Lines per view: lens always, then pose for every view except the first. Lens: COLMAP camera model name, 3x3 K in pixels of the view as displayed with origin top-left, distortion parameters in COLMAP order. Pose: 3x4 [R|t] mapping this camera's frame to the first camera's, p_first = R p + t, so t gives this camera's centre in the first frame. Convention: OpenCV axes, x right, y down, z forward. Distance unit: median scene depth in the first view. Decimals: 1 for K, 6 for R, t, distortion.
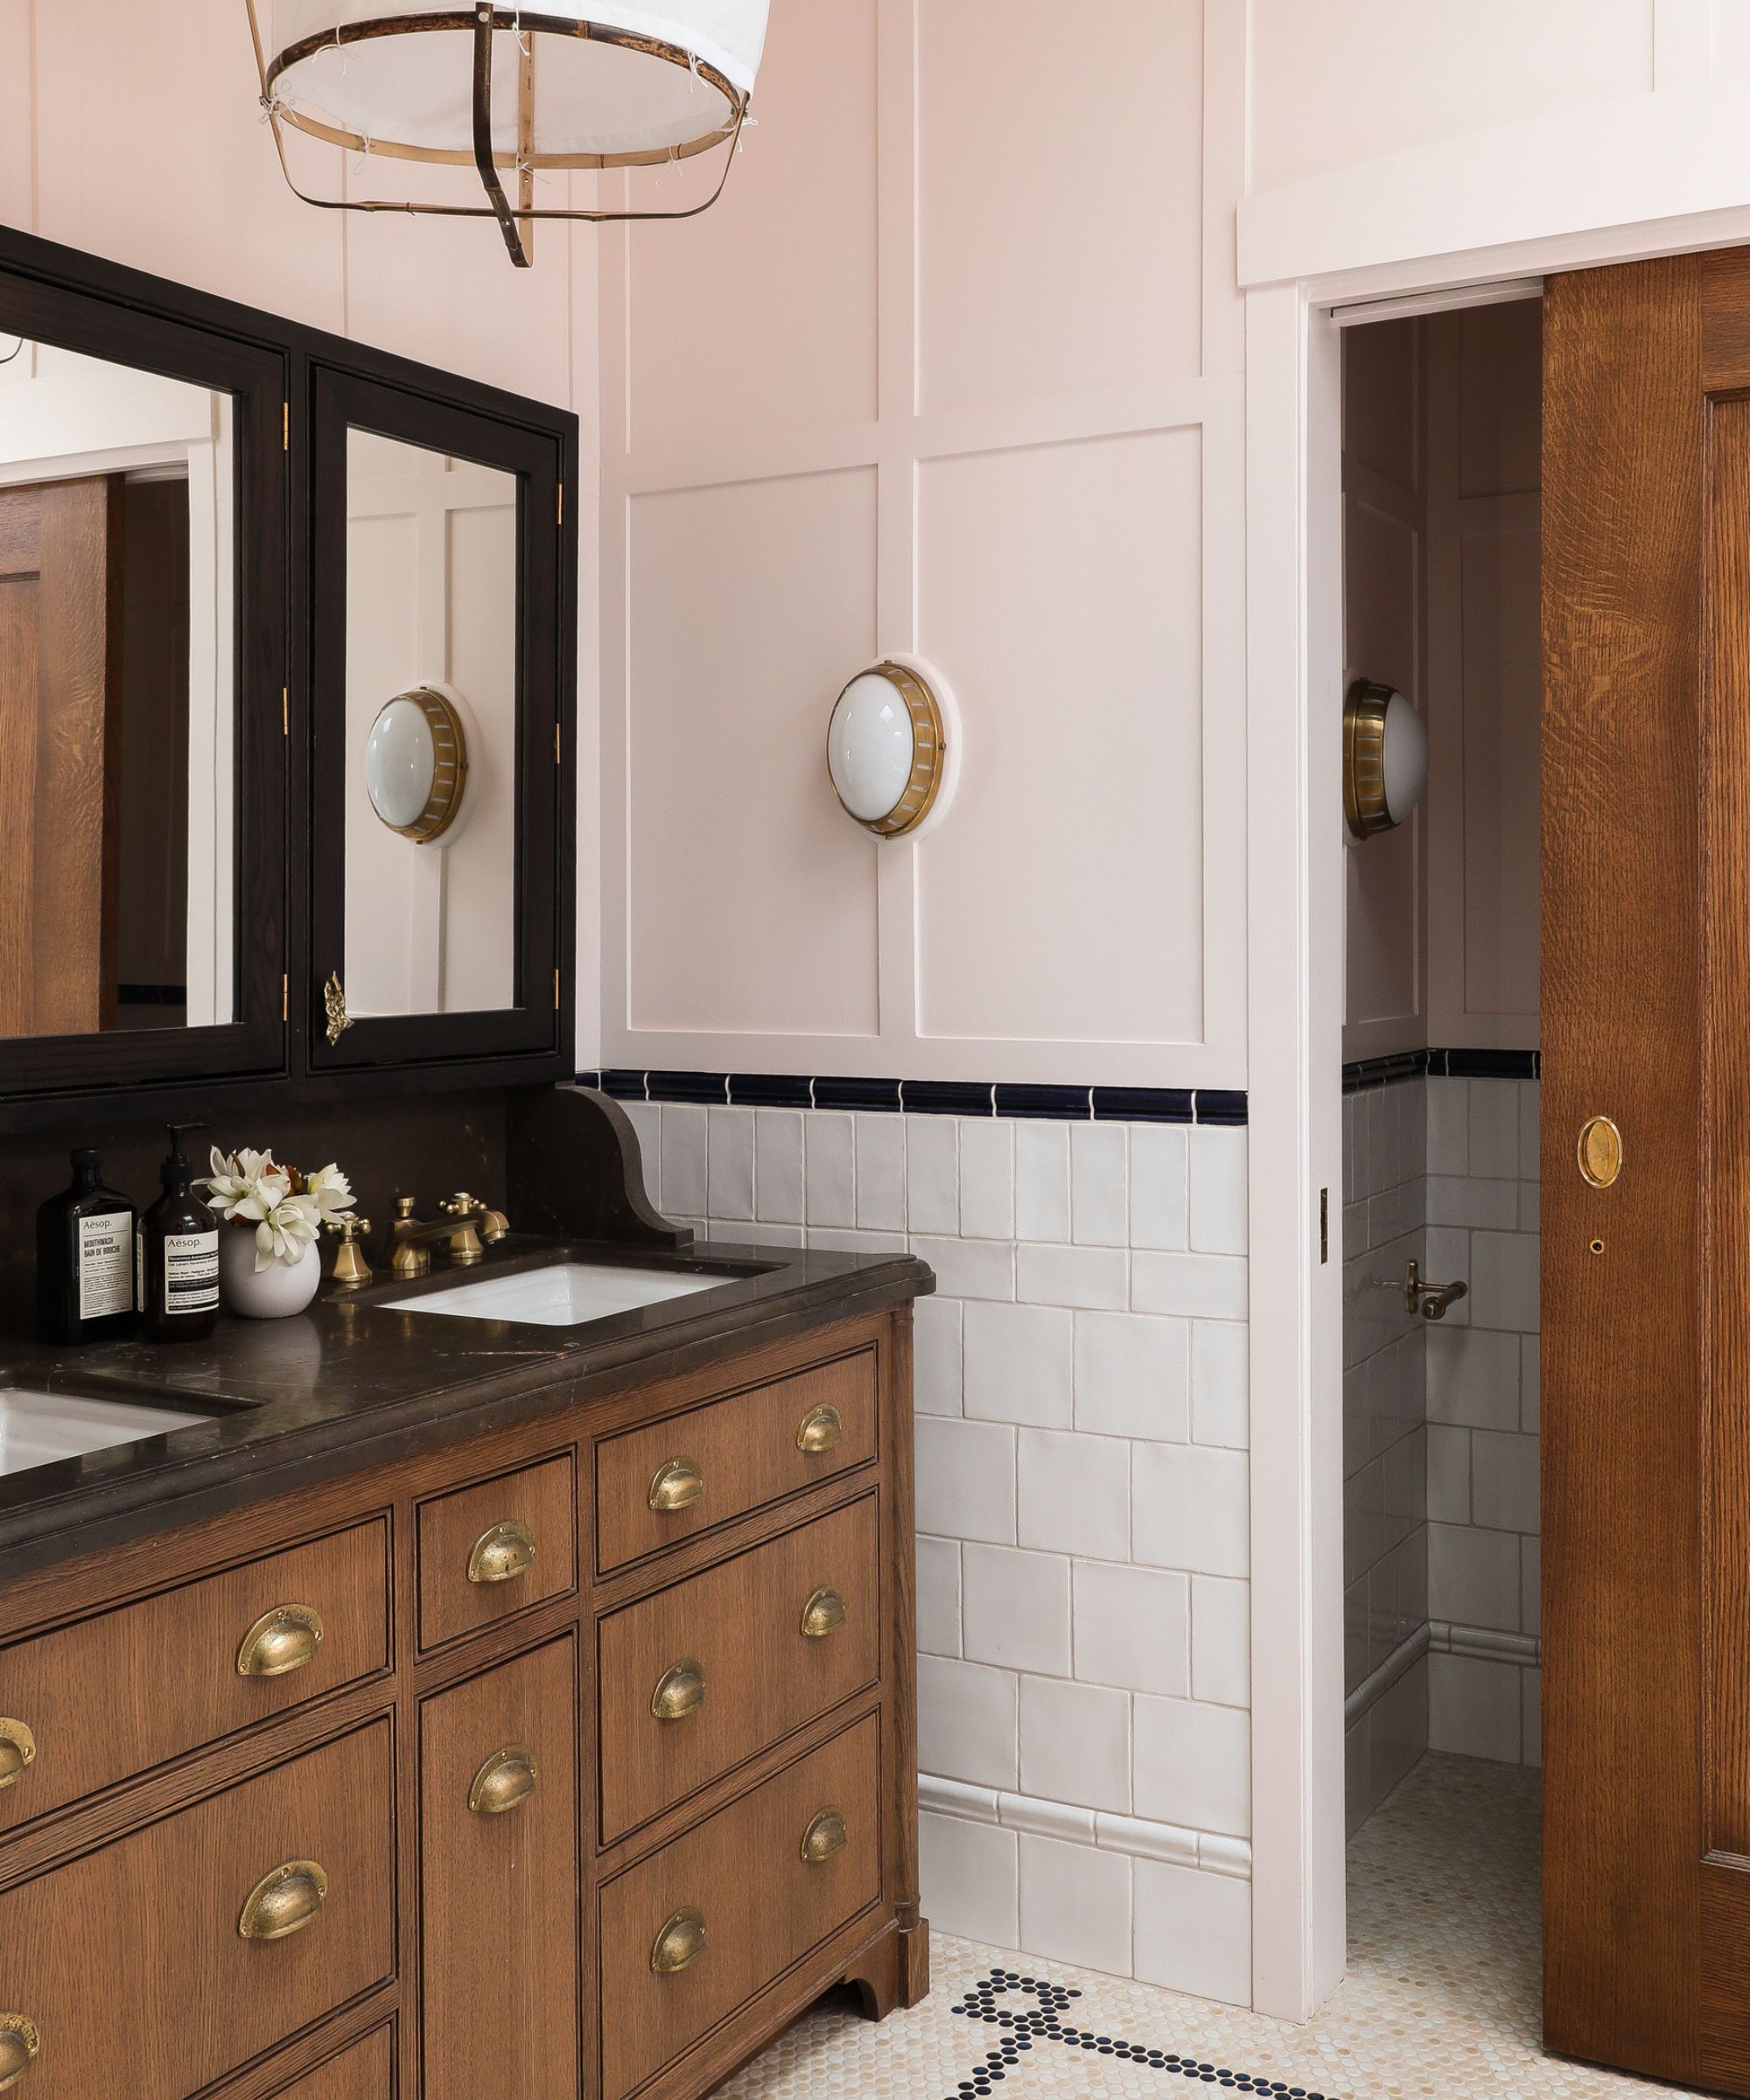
lens RADIAL K [[2306.1, 0, 873.3], [0, 2306.1, 931.0], [0, 0, 1]] dist [0.009774, 0.044171]
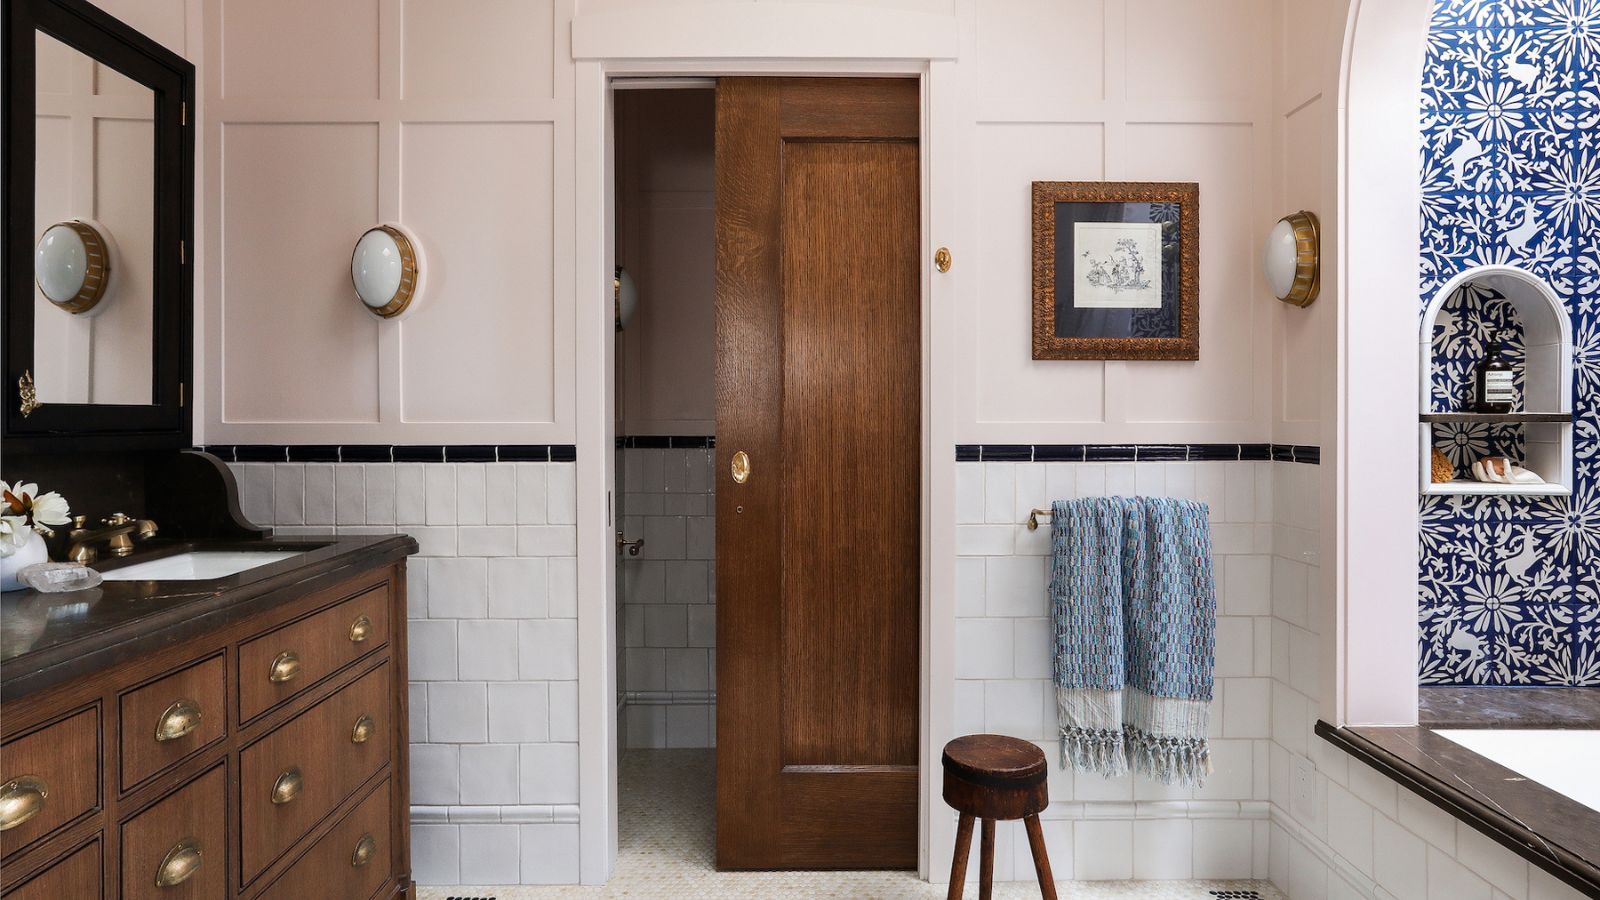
lens RADIAL K [[934.4, 0, 796.4], [0, 934.4, 410.3], [0, 0, 1]] dist [-0.018438, 0.023388]
pose [[0.874259, -0.003917, 0.485444, -0.075054], [0.010206, 0.999895, -0.010313, 0.050273], [-0.485353, 0.013971, 0.874207, 0.171718]]
